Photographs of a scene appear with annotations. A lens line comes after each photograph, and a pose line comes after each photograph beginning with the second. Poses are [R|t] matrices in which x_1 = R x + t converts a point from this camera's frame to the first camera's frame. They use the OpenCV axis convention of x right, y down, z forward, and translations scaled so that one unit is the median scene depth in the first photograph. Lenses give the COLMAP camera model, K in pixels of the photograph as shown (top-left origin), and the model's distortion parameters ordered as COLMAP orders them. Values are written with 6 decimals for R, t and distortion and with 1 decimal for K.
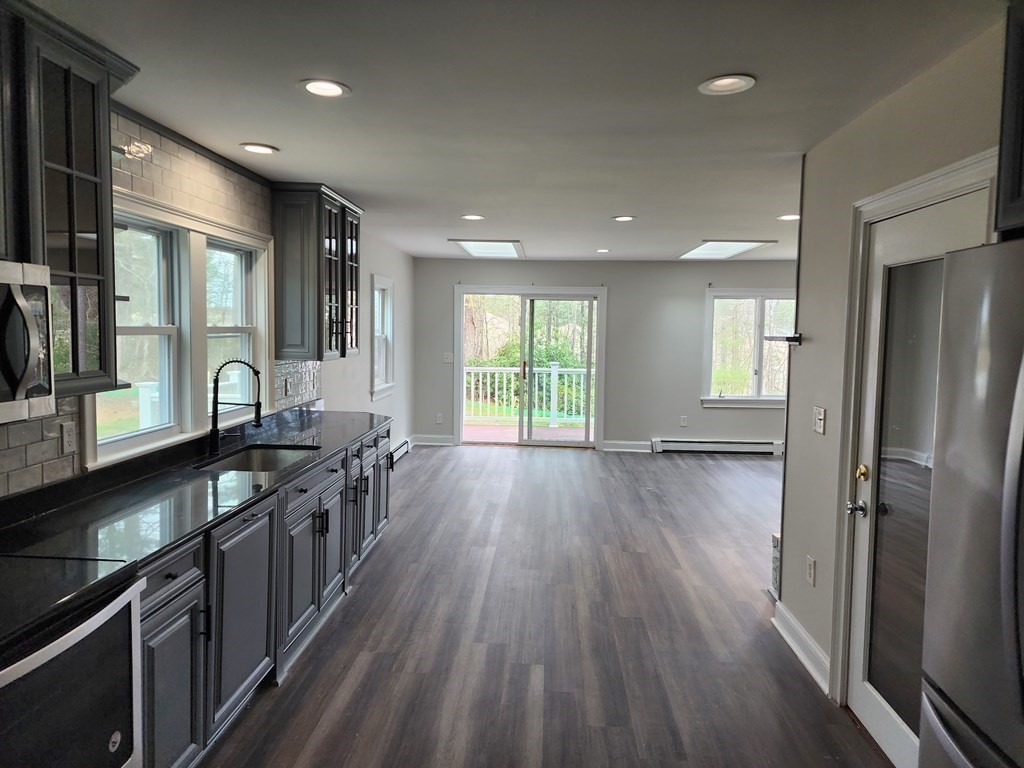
lens RADIAL K [[673.8, 0, 498.2], [0, 673.8, 375.1], [0, 0, 1]] dist [0.067450, -0.066646]
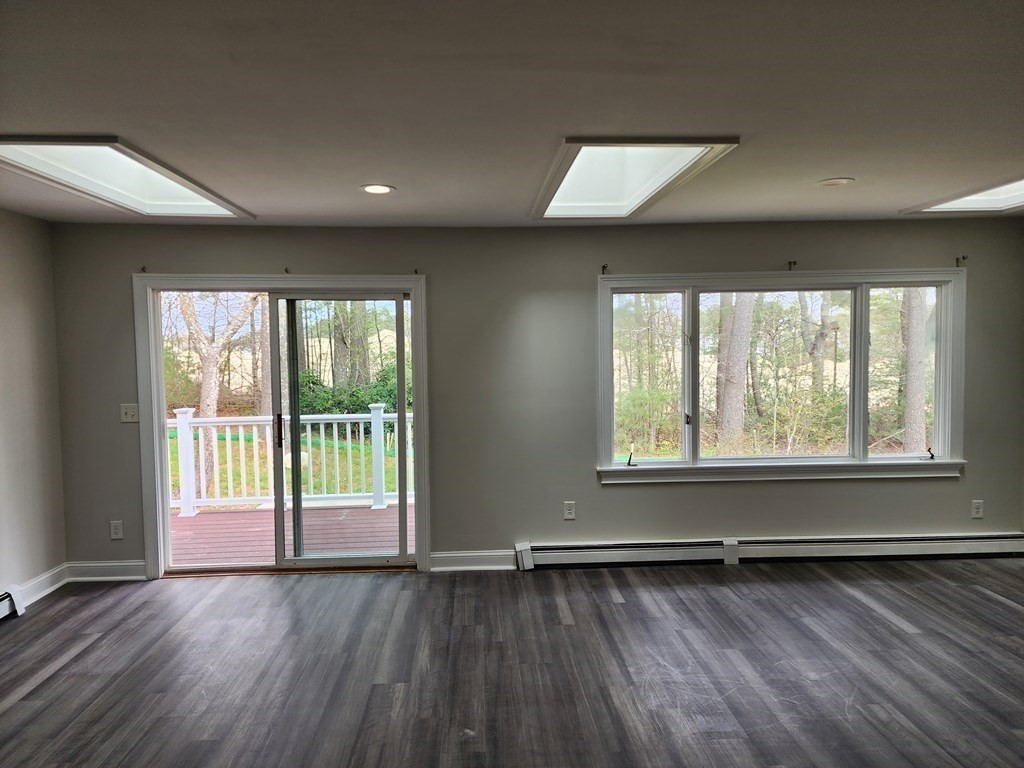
lens RADIAL K [[683.7, 0, 500.7], [0, 683.7, 381.0], [0, 0, 1]] dist [0.080556, -0.070628]
pose [[0.992530, -0.032630, 0.117554, 0.381634], [0.034306, 0.999336, -0.012268, -0.086834], [-0.117075, 0.016209, 0.992991, 1.087889]]
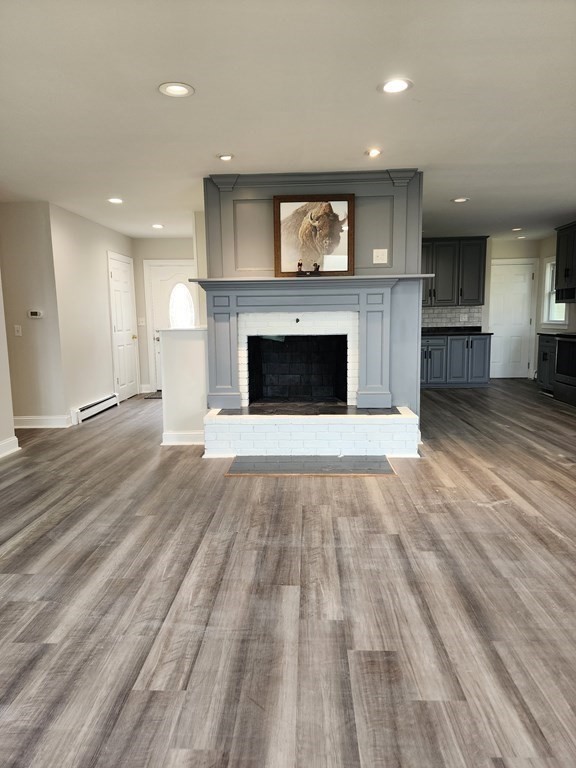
lens RADIAL K [[511.7, 0, 288.0], [0, 511.7, 384.0], [0, 0, 1]] dist [0.093660, -0.085783]
pose [[-0.999194, 0.007157, -0.039487, 0.832377], [-0.000813, 0.980161, 0.198203, -0.050638], [0.040122, 0.198075, -0.979365, 2.344198]]
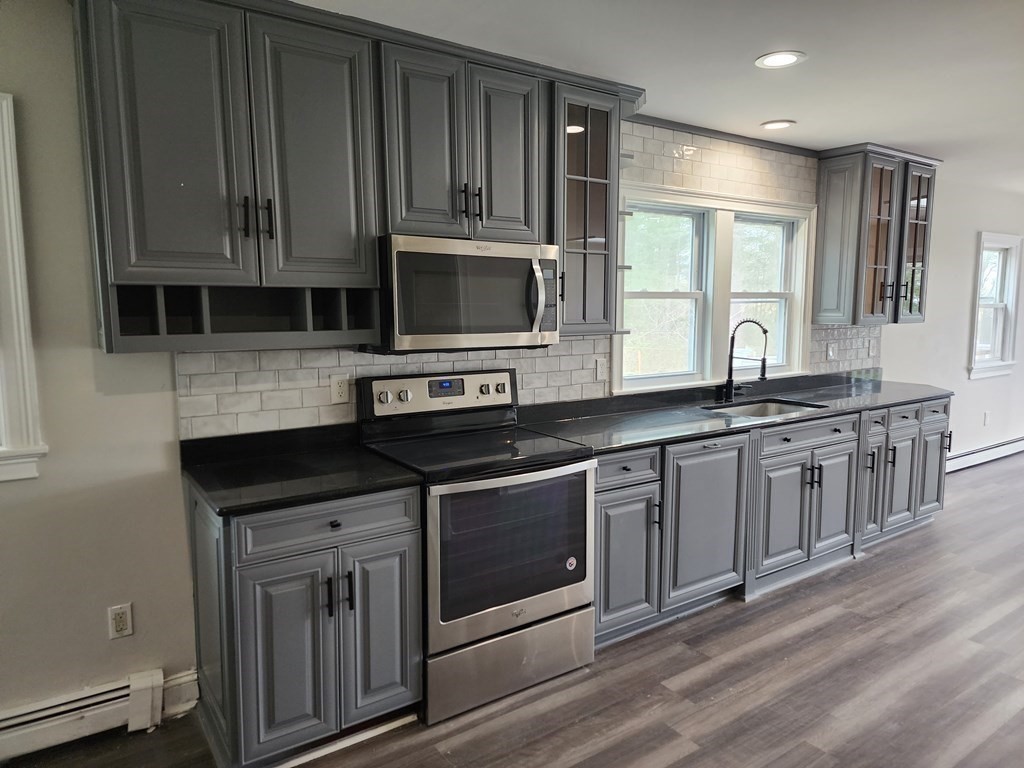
lens RADIAL K [[669.7, 0, 531.5], [0, 669.7, 381.7], [0, 0, 1]] dist [0.080383, -0.078149]
pose [[0.639465, 0.068405, -0.765771, 0.251959], [-0.041533, 0.997653, 0.054436, 0.034014], [0.767697, -0.003005, 0.640806, -0.001557]]
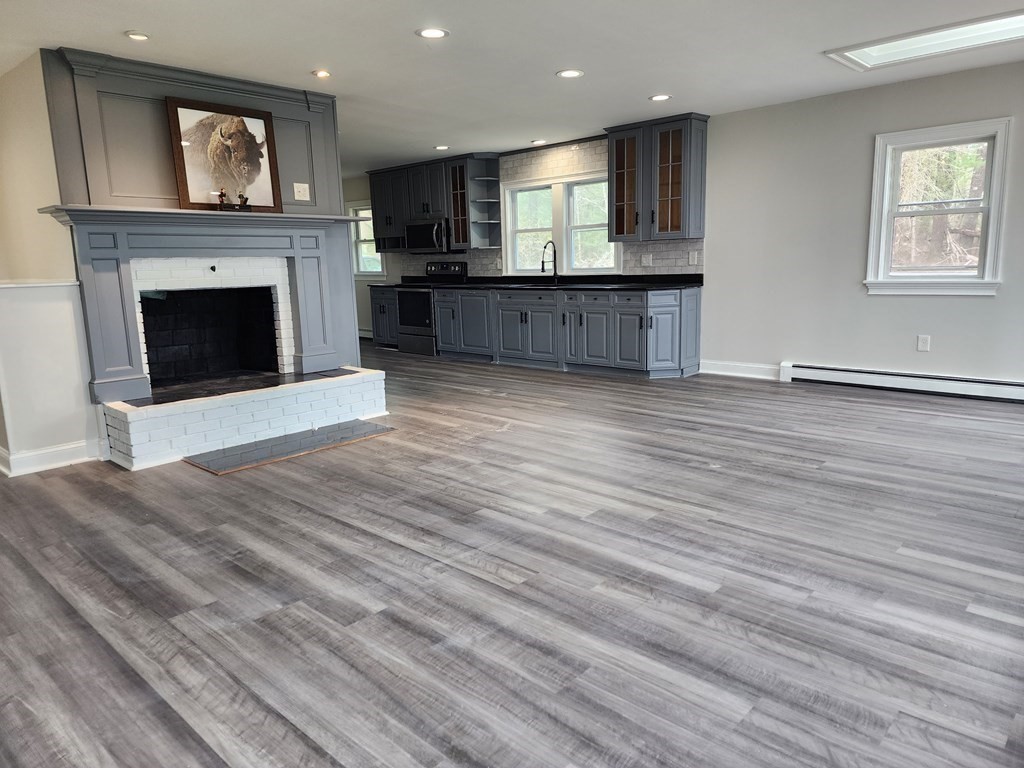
lens RADIAL K [[682.3, 0, 512.0], [0, 682.3, 384.0], [0, 0, 1]] dist [0.093660, -0.085783]
pose [[-0.619665, 0.144450, -0.771460, 1.484515], [-0.035883, 0.976676, 0.211698, -0.036187], [0.784046, 0.158864, -0.600028, 2.316692]]
